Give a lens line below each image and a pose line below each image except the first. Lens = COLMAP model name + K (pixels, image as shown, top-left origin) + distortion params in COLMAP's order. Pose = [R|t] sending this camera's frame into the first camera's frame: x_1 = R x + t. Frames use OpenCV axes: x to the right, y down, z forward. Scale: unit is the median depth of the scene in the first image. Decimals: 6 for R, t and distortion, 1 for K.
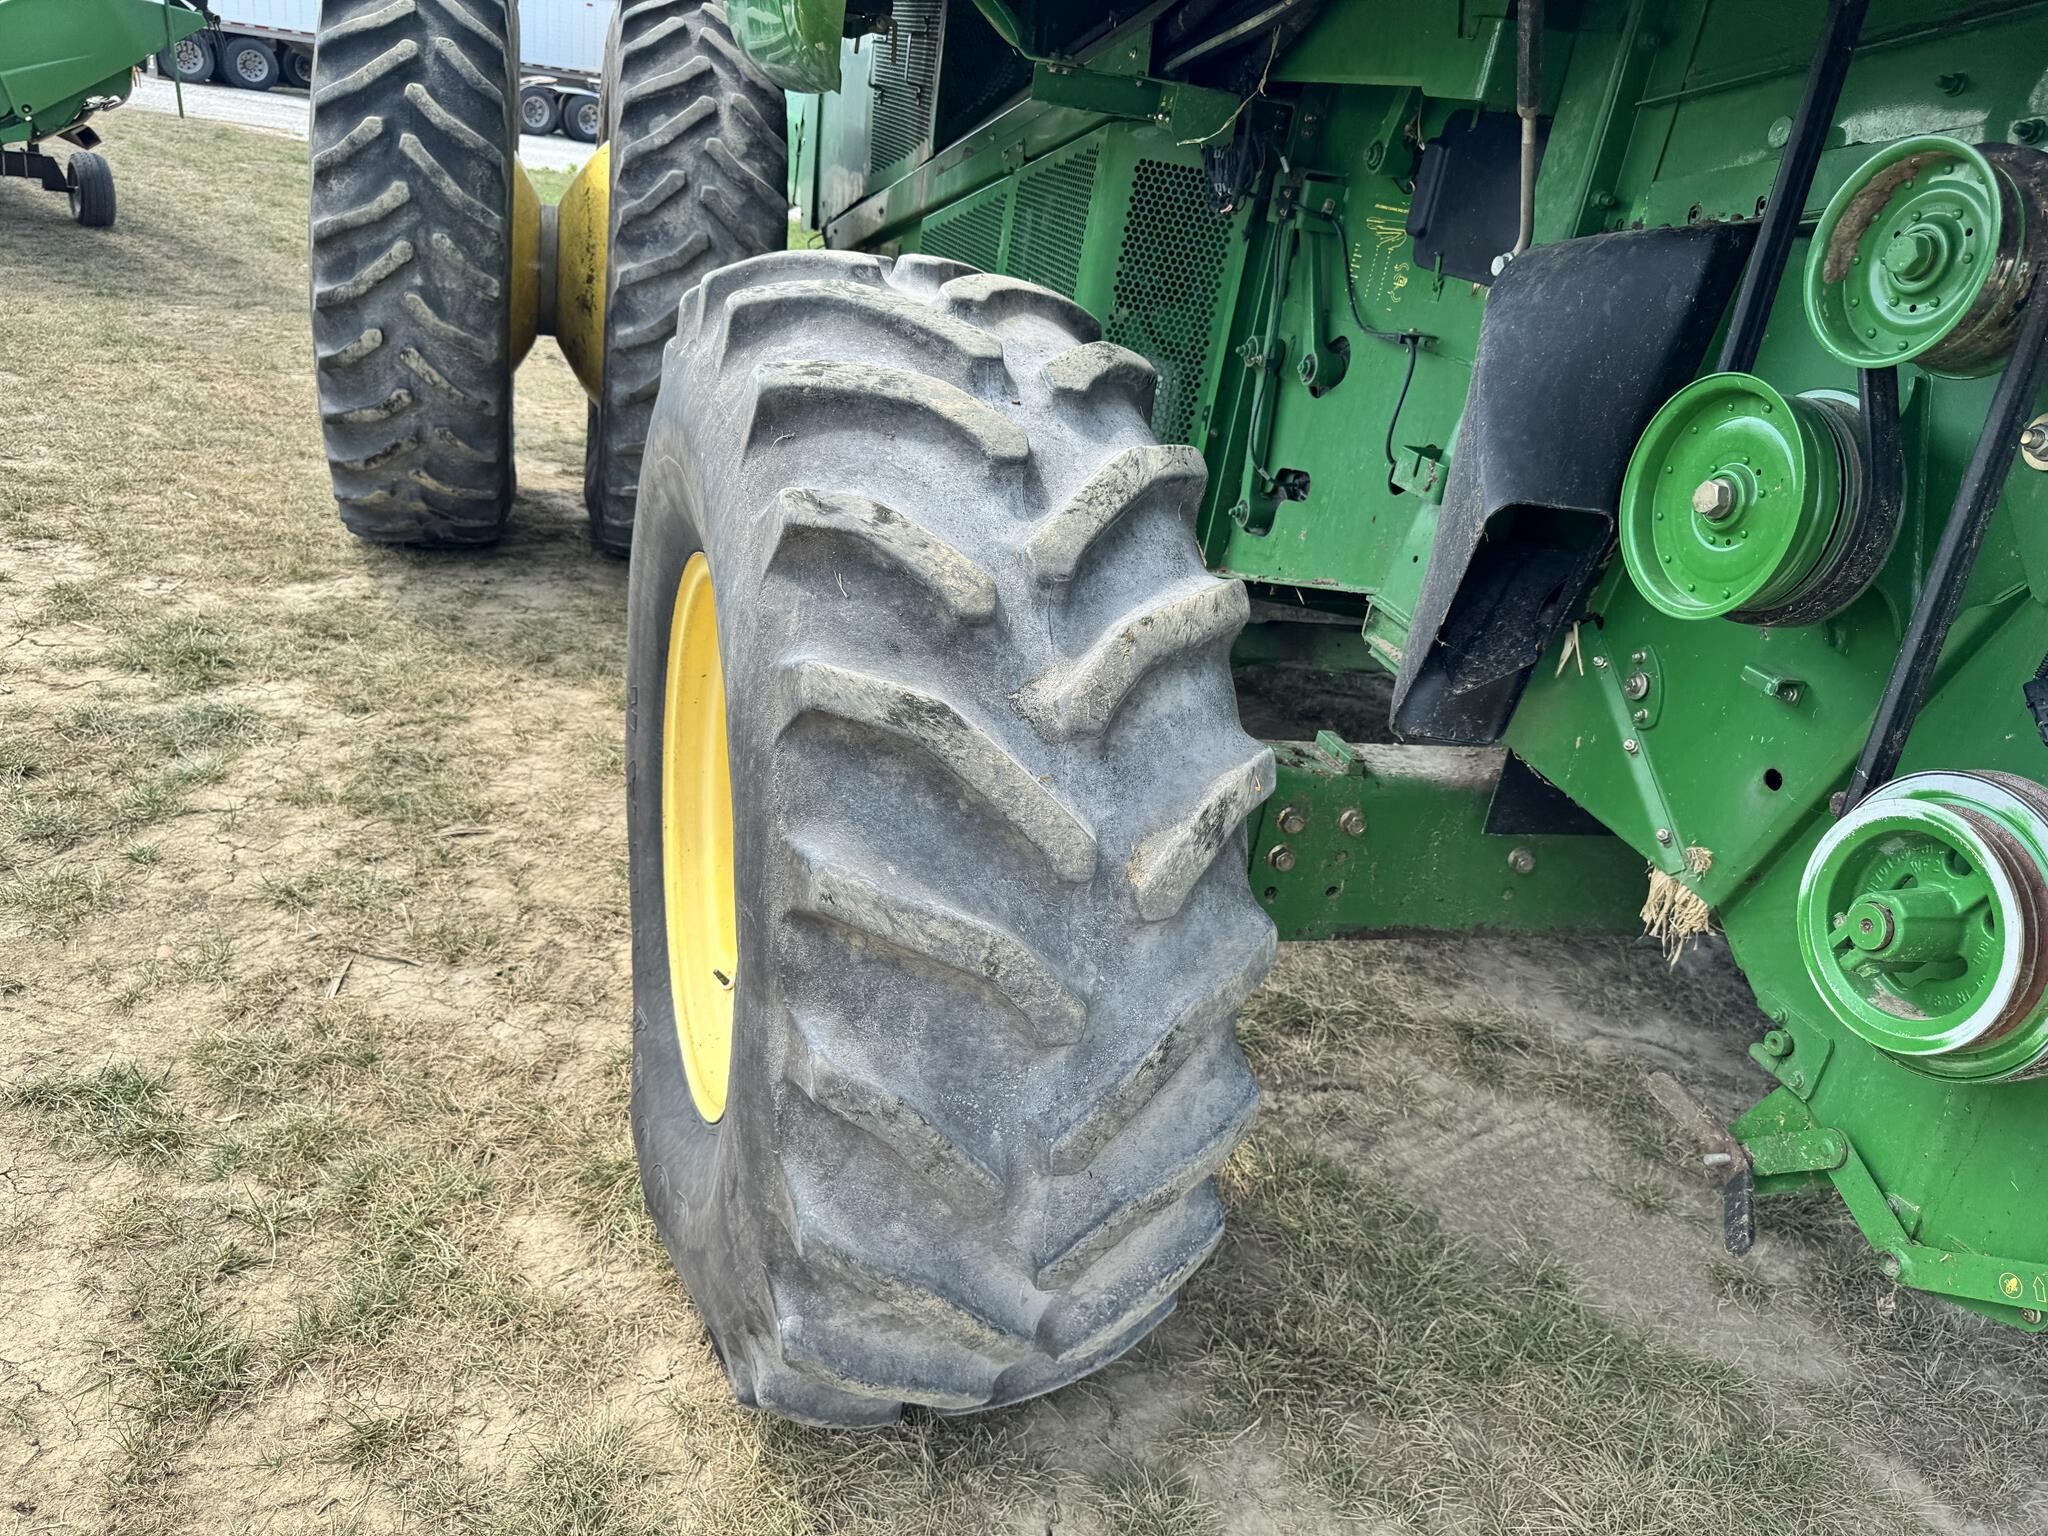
lens RADIAL K [[1426.8, 0, 1035.4], [0, 1426.8, 758.0], [0, 0, 1]] dist [0.086648, -0.133202]
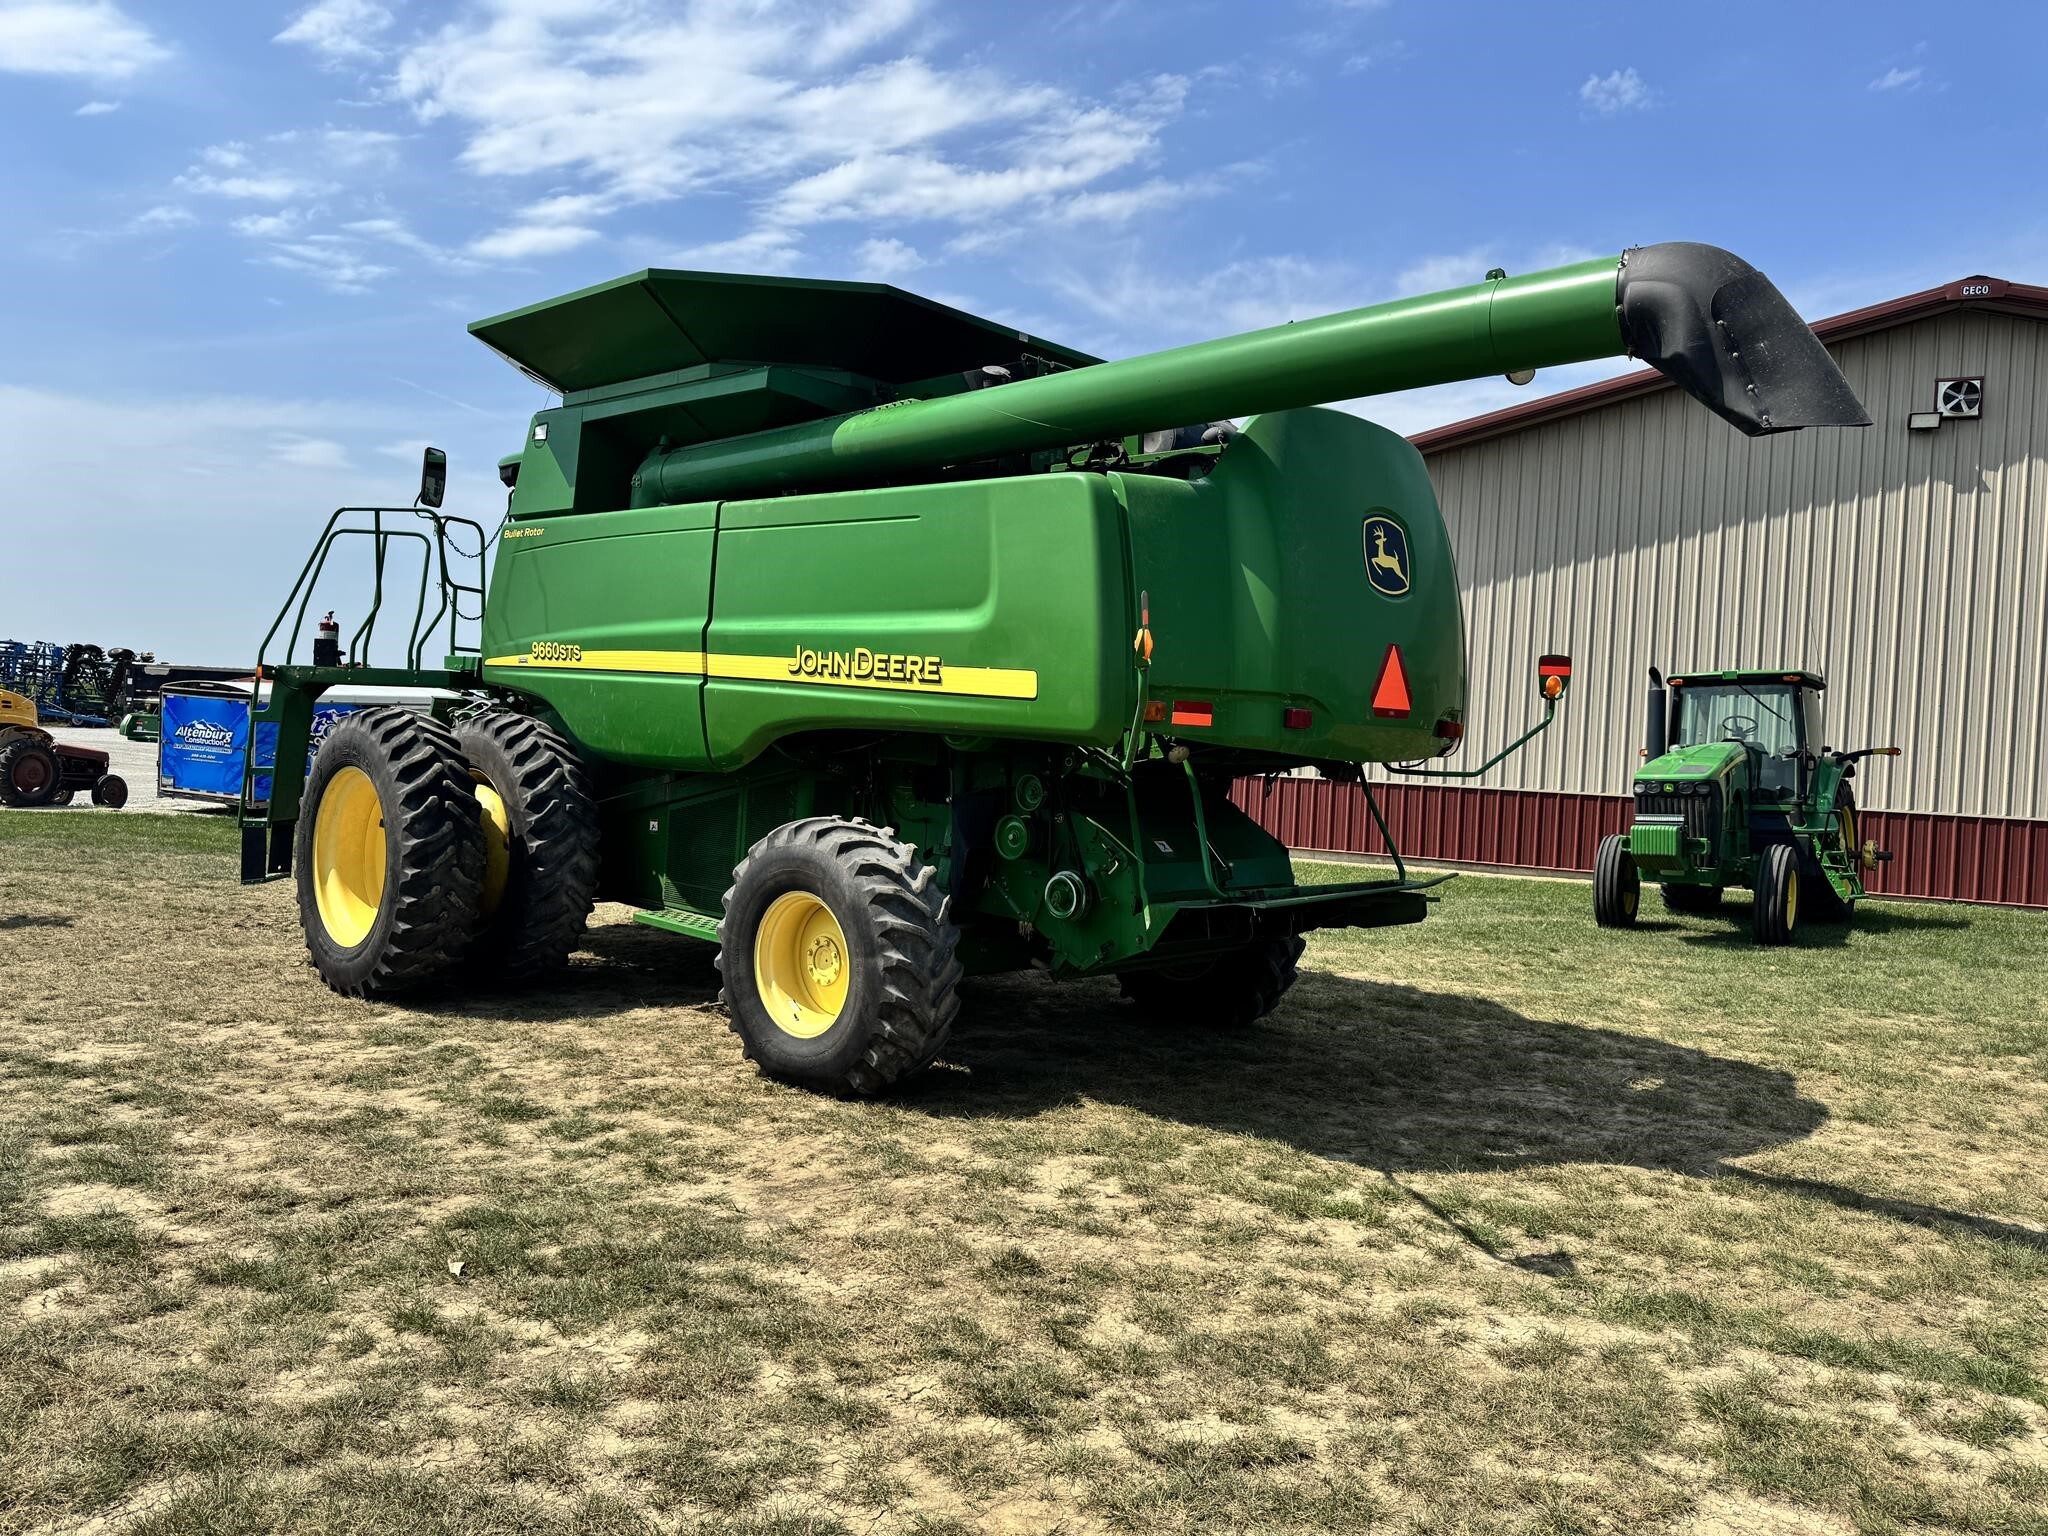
lens RADIAL K [[1426.8, 0, 1035.4], [0, 1426.8, 758.0], [0, 0, 1]] dist [0.086648, -0.133202]
pose [[0.863475, -0.112603, 0.491662, -1.923599], [0.272173, 0.924687, -0.266224, 0.932383], [-0.424656, 0.363695, 0.829092, -3.355467]]
